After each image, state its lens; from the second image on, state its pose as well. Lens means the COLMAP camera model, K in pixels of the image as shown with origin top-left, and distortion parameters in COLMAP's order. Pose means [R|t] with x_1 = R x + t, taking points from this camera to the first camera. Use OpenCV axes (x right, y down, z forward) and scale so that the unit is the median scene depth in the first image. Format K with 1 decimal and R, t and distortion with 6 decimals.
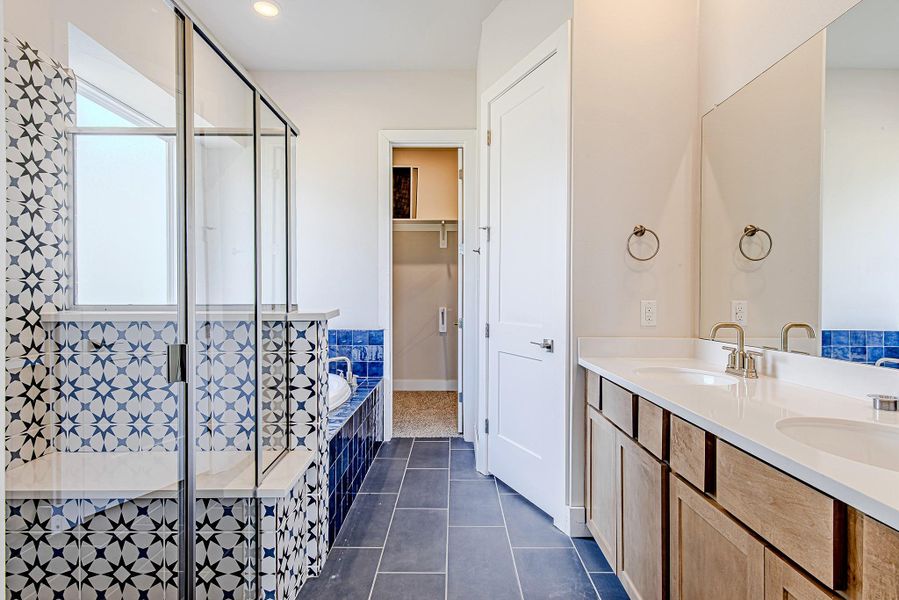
lens RADIAL K [[459.8, 0, 449.6], [0, 459.8, 301.0], [0, 0, 1]] dist [0.018706, -0.001435]
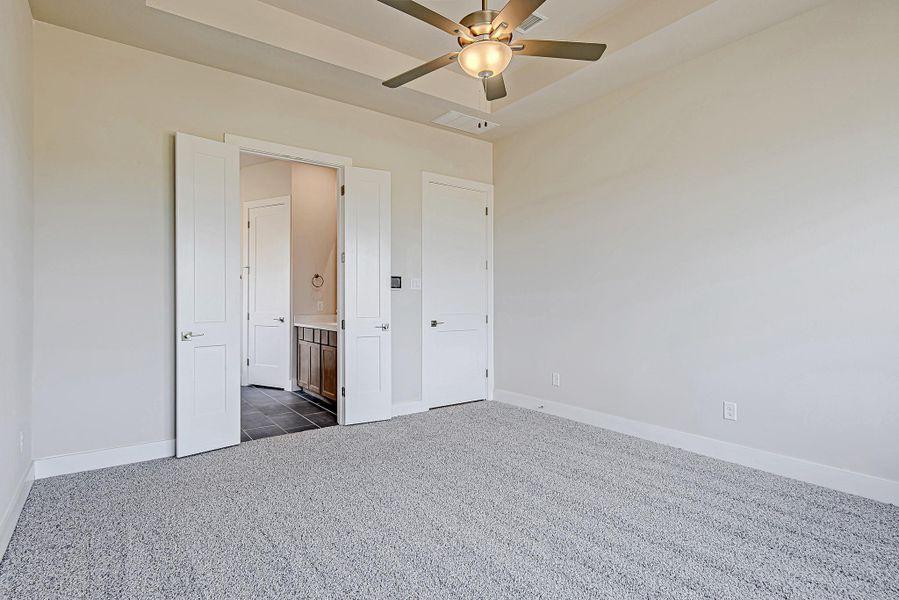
lens RADIAL K [[459.8, 0, 449.7], [0, 459.8, 299.9], [0, 0, 1]] dist [0.018706, -0.001435]
pose [[0.803563, -0.008106, 0.595164, -0.589353], [0.007788, 0.999965, 0.003104, -0.012179], [-0.595169, 0.002140, 0.803598, -1.687663]]
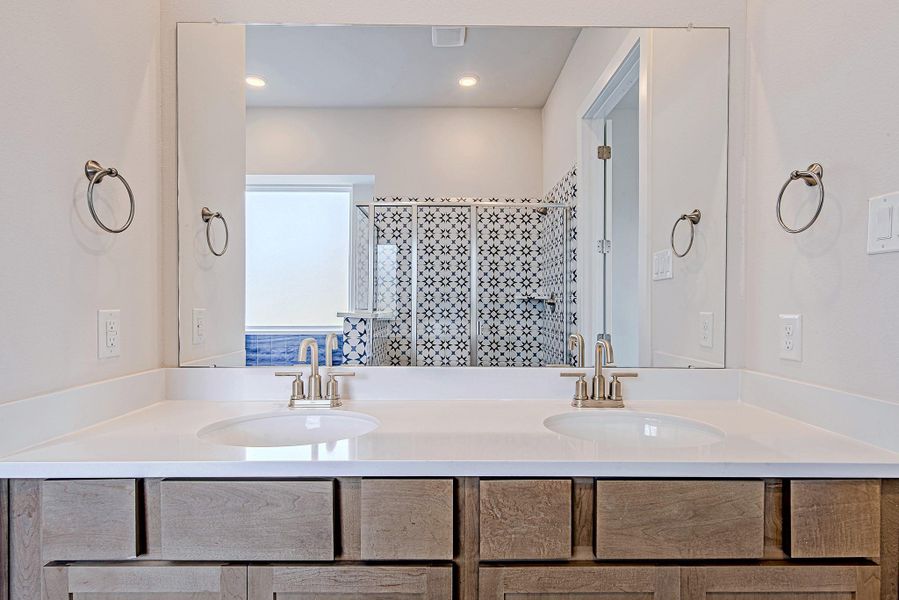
lens RADIAL K [[432.0, 0, 452.1], [0, 432.0, 305.9], [0, 0, 1]] dist [0.013143, -0.001011]
pose [[-0.017309, -0.009139, 0.999808, -0.089837], [0.002736, 0.999954, 0.009187, -0.010456], [-0.999846, 0.002894, -0.017283, 0.615355]]
